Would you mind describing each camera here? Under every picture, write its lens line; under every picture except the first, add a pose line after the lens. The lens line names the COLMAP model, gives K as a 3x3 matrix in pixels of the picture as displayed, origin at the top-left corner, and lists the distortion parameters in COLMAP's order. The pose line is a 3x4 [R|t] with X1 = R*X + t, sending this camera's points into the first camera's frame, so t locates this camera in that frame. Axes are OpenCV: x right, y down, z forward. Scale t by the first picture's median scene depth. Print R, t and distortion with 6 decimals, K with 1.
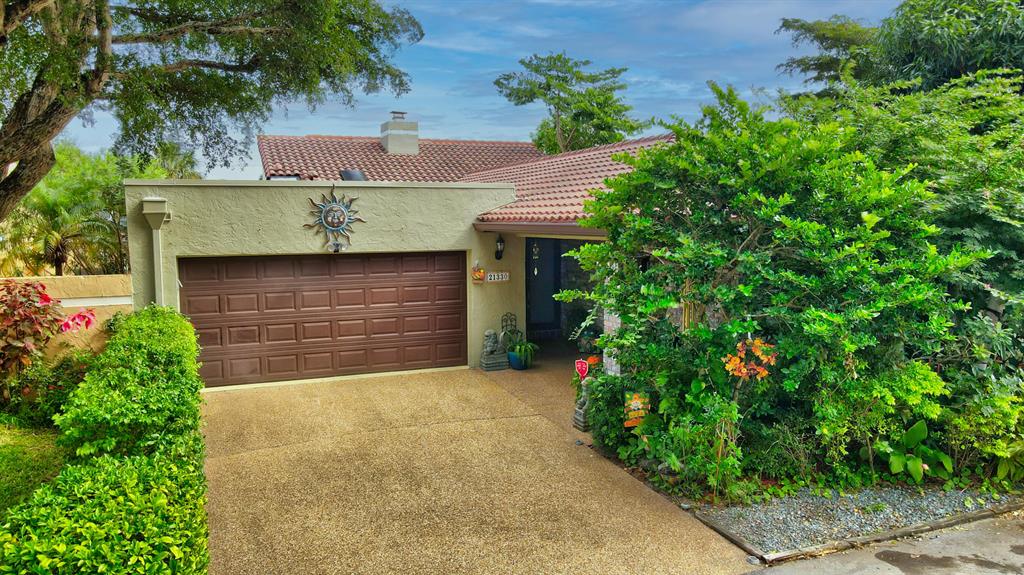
lens RADIAL K [[729.0, 0, 512.6], [0, 729.0, 288.3], [0, 0, 1]] dist [0.001727, 0.000177]
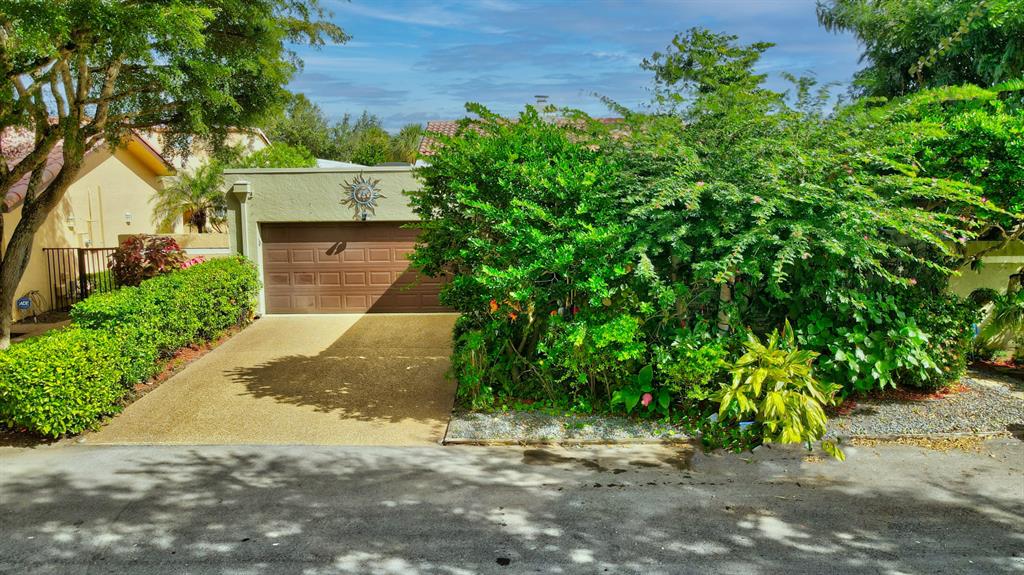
lens RADIAL K [[729.0, 0, 512.3], [0, 729.0, 285.8], [0, 0, 1]] dist [0.001727, 0.000177]
pose [[0.998996, -0.008906, 0.043899, -0.029029], [0.007698, 0.999589, 0.027602, 0.038280], [-0.044127, -0.027237, 0.998655, -0.381776]]
